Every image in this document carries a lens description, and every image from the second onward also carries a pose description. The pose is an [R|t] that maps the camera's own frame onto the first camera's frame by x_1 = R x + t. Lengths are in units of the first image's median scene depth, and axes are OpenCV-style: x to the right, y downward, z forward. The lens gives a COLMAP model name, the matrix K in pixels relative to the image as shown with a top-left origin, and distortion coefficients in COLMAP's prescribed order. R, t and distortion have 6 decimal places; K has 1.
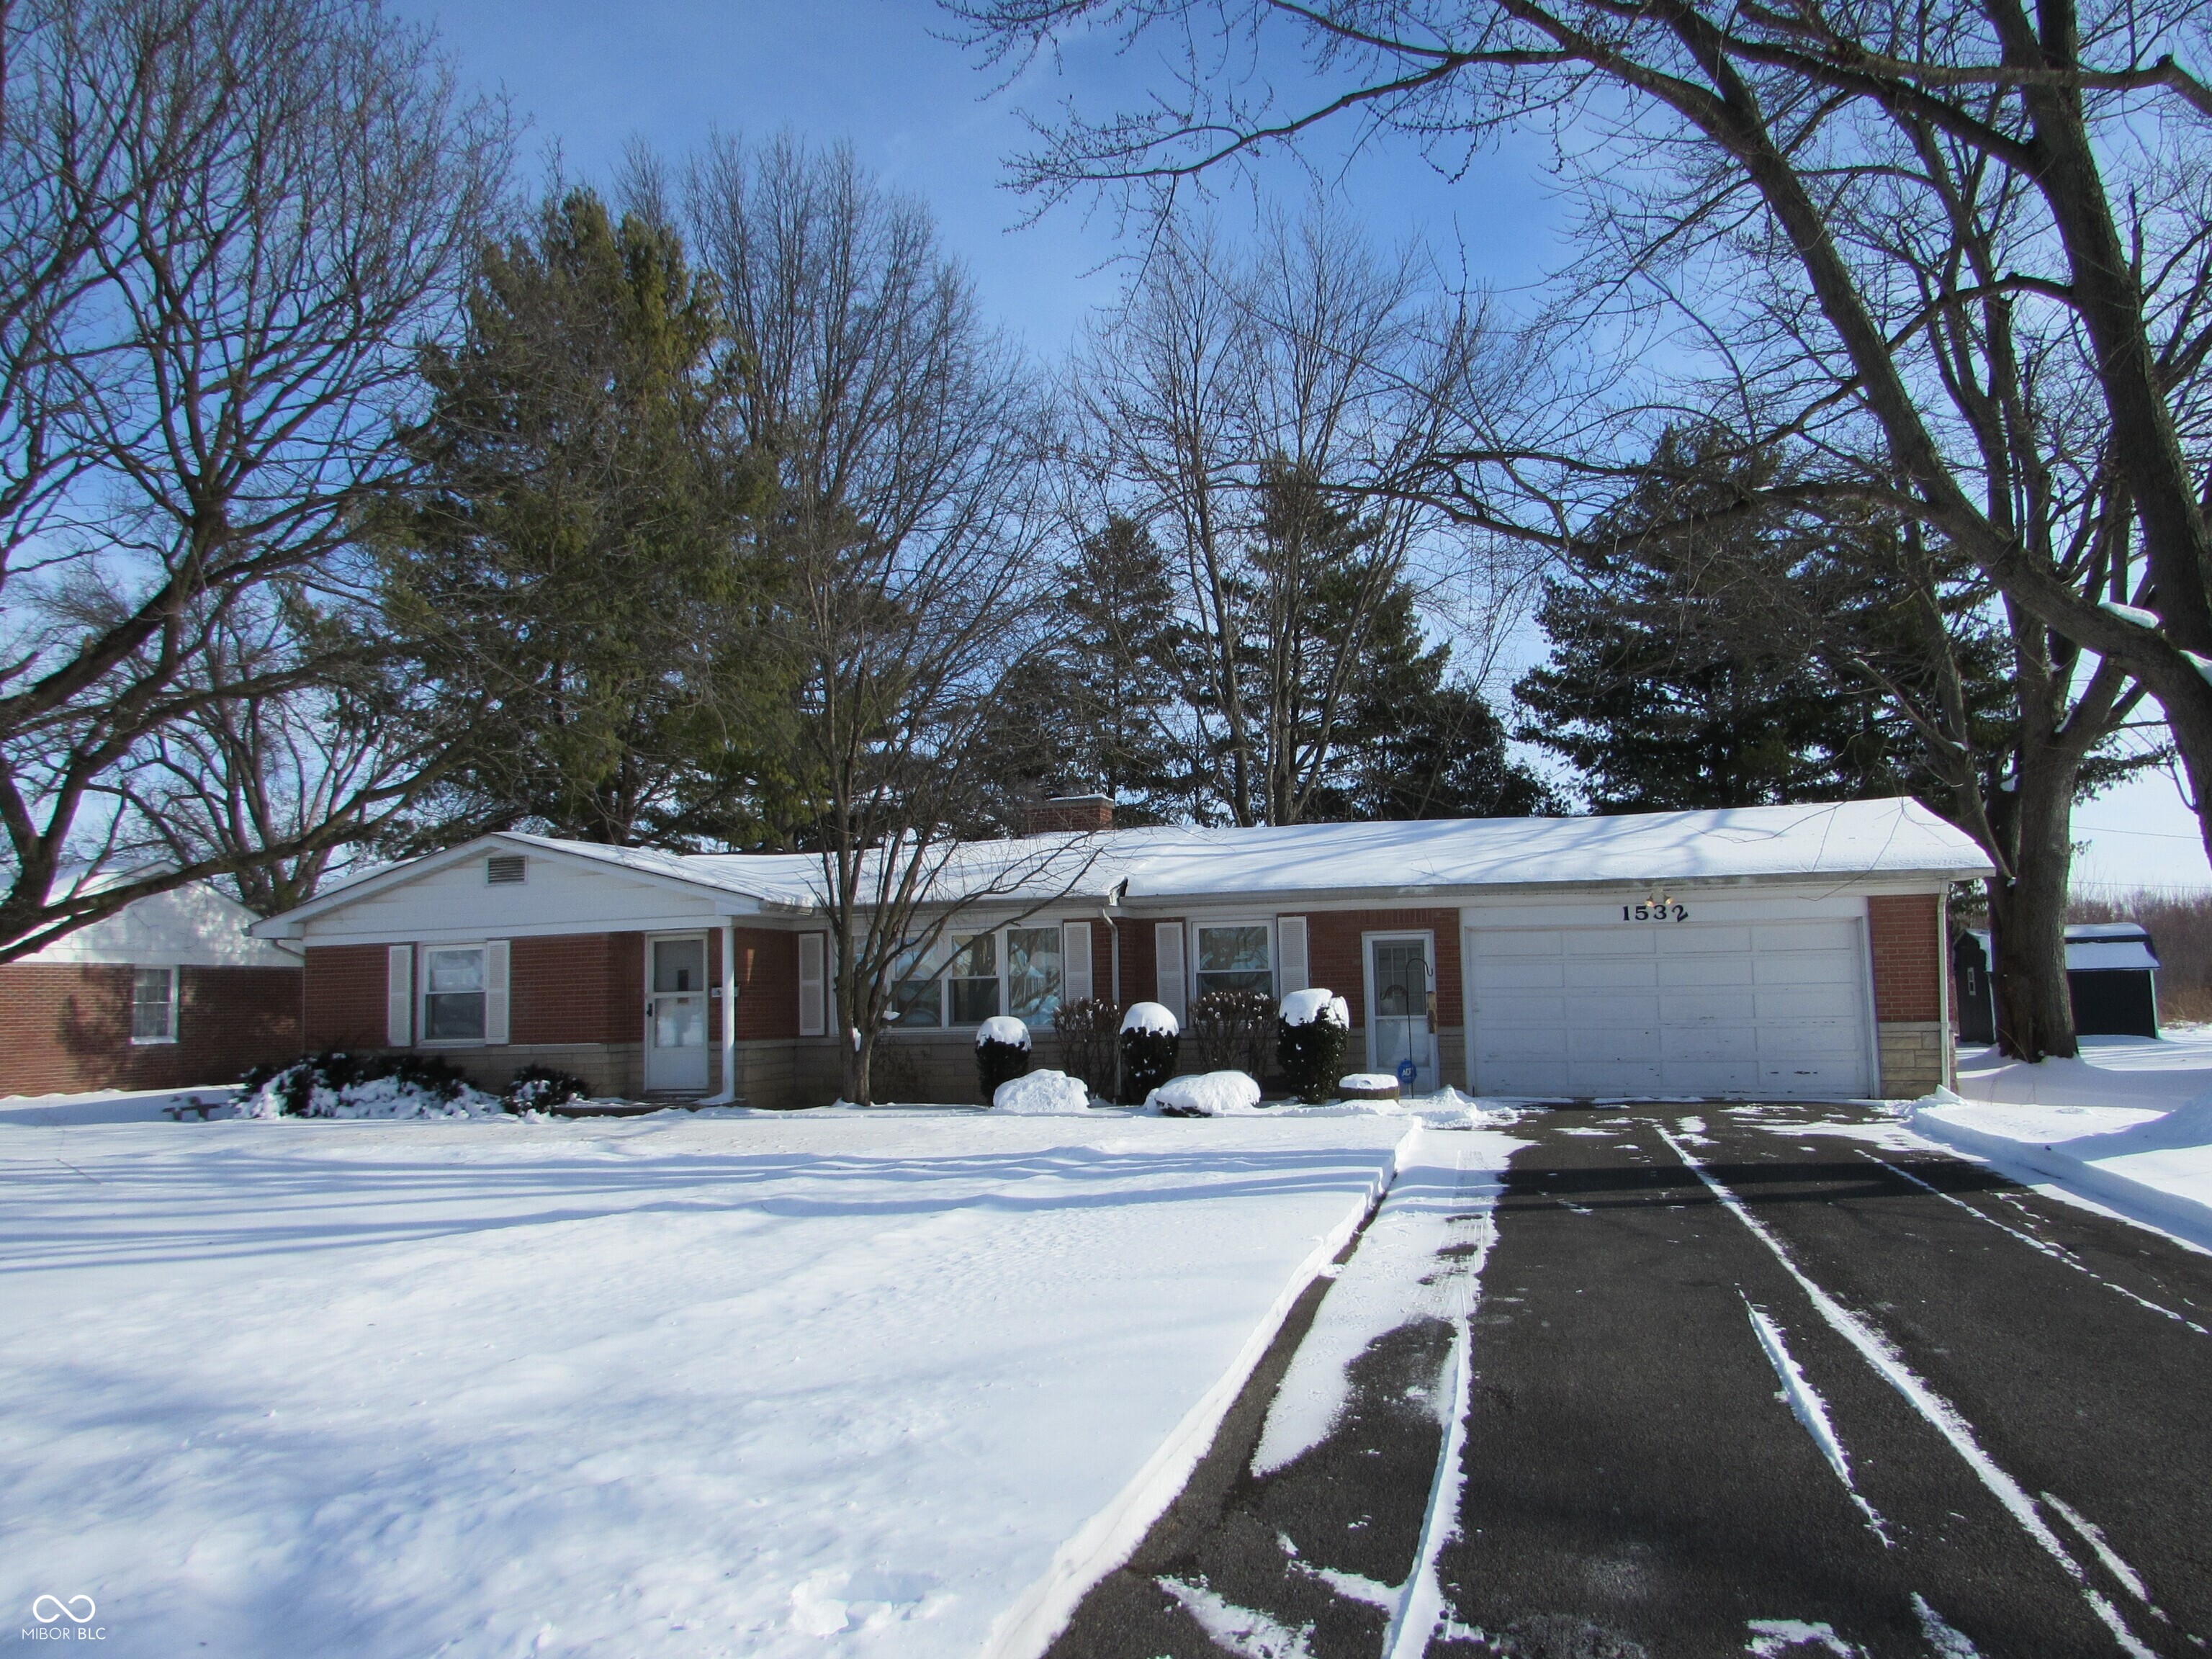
lens RADIAL K [[1557.3, 0, 1102.4], [0, 1557.3, 829.2], [0, 0, 1]] dist [-0.037436, 0.018120]
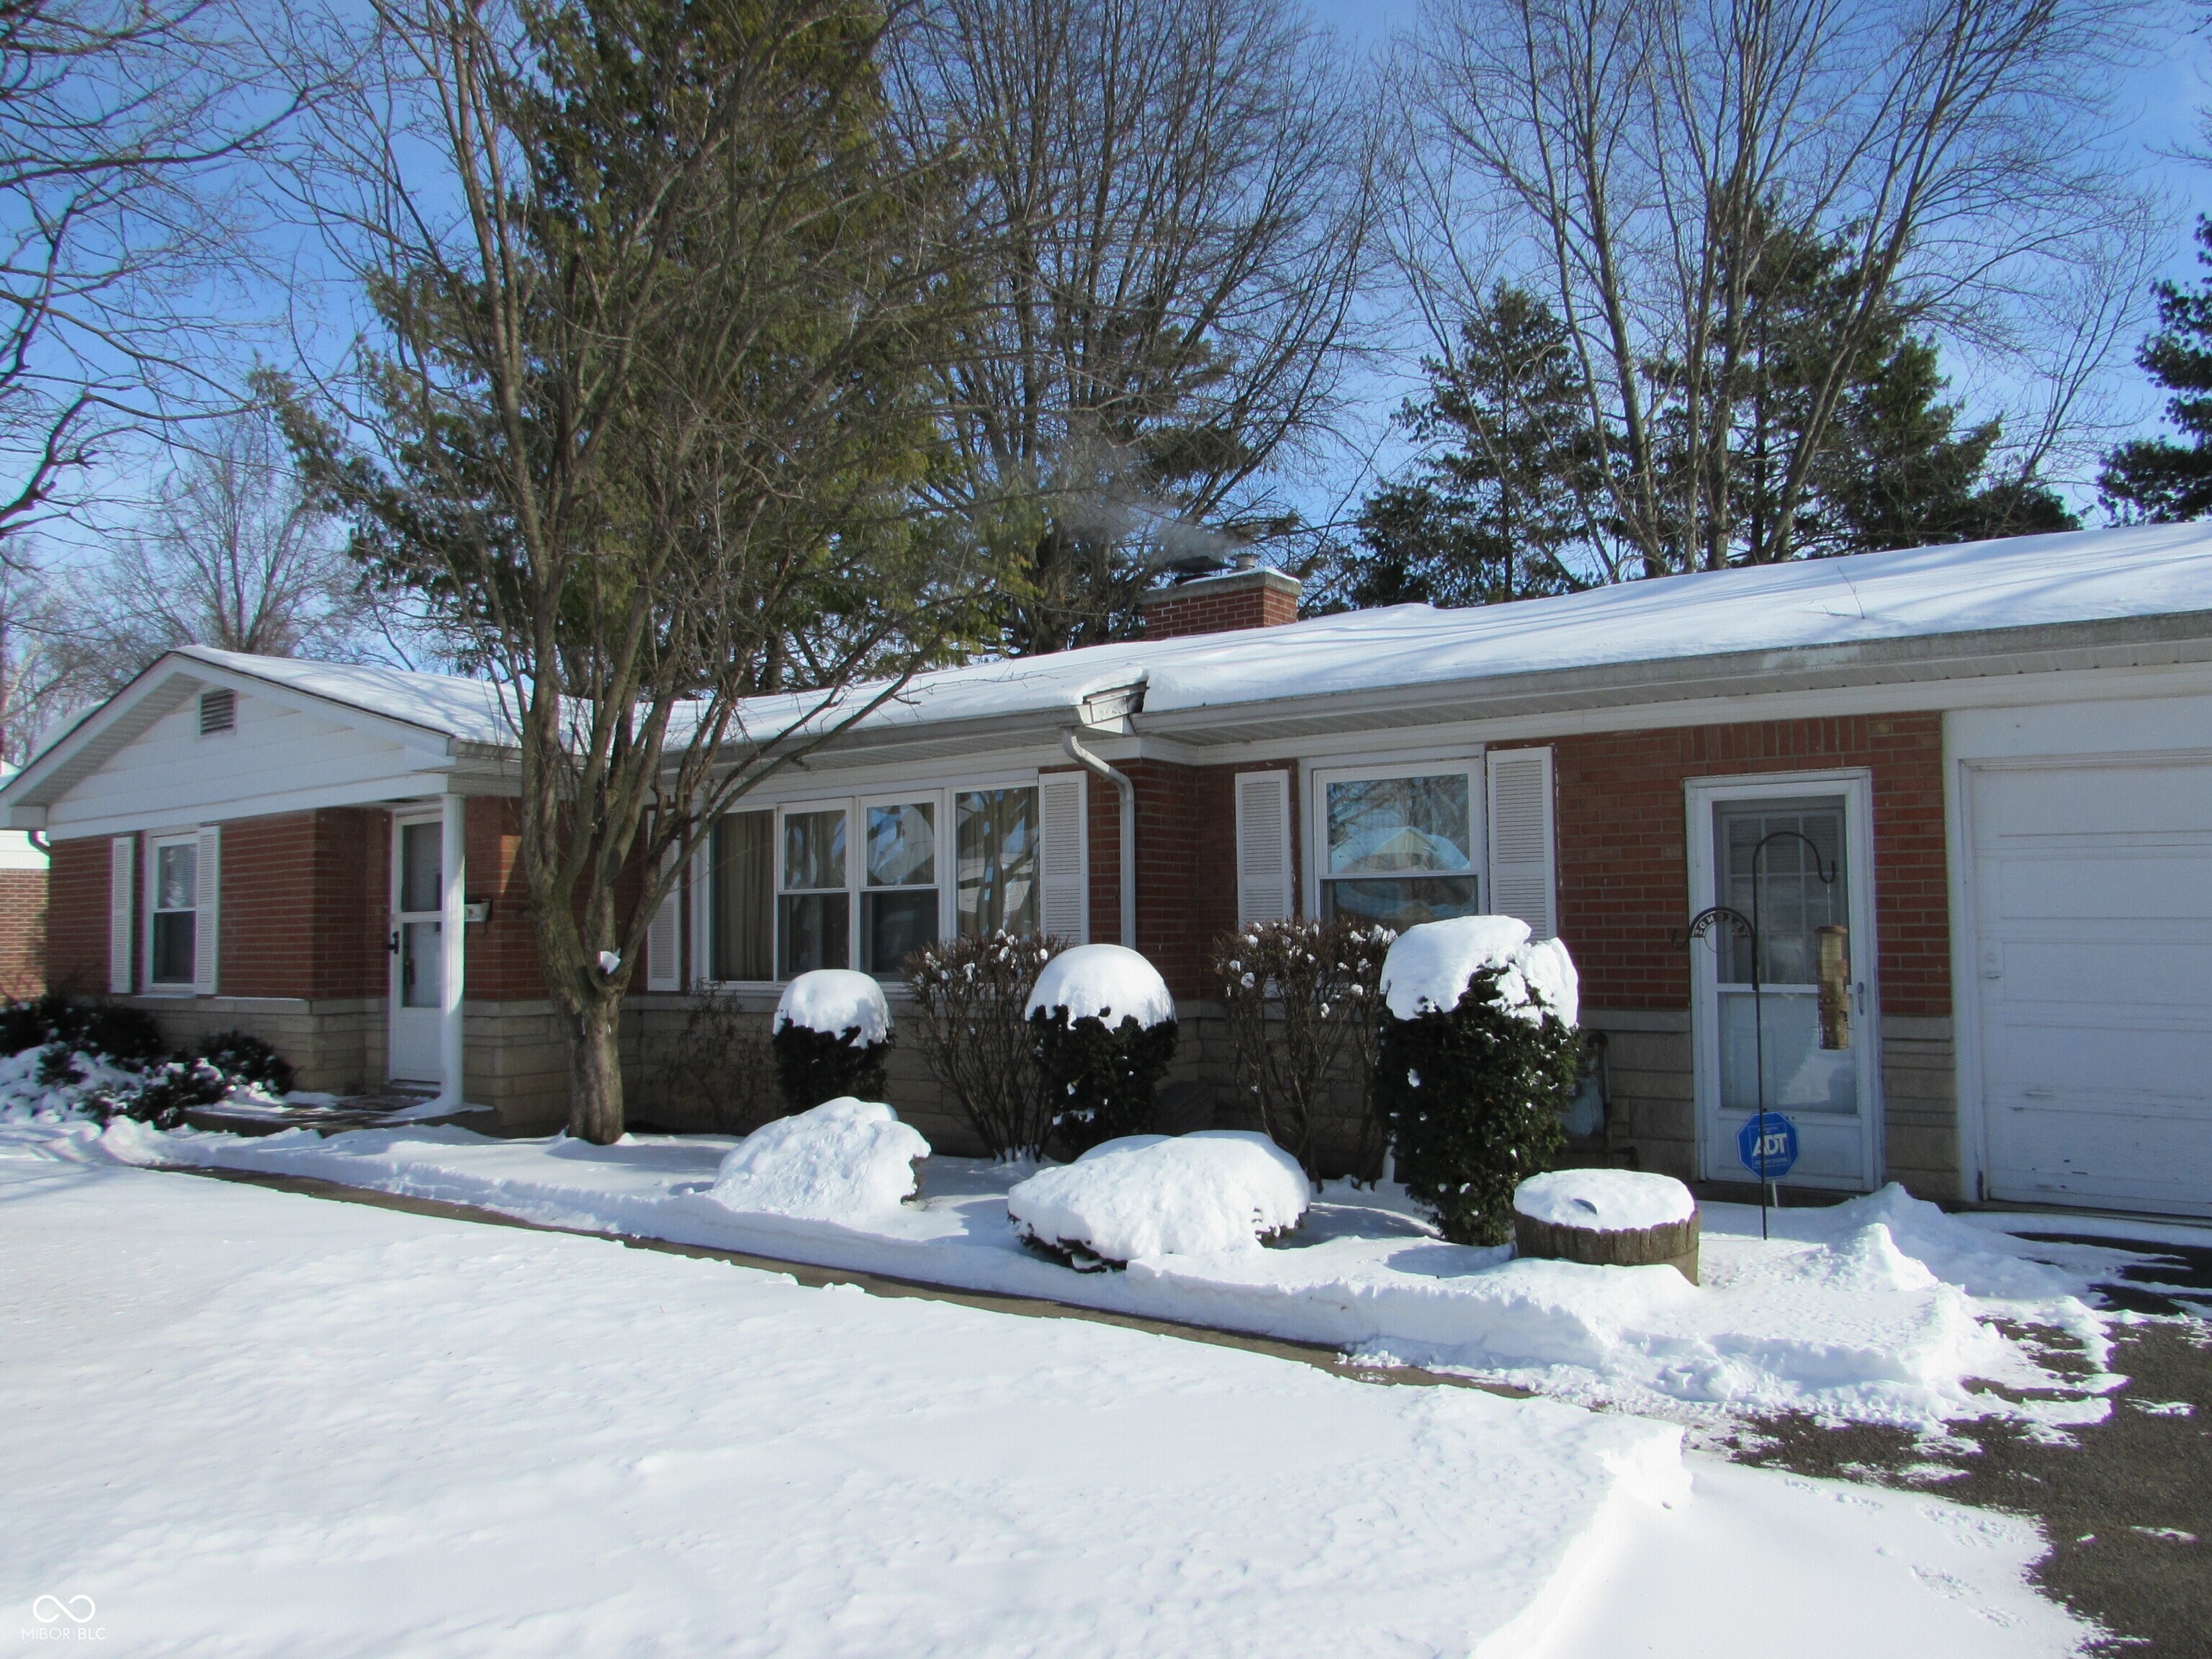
lens RADIAL K [[1557.3, 0, 1109.2], [0, 1557.3, 839.9], [0, 0, 1]] dist [-0.037436, 0.018120]
pose [[0.951186, -0.006764, -0.308544, 0.147490], [0.024159, 0.998324, 0.052593, 0.056452], [0.307671, -0.057480, 0.949755, 0.558427]]
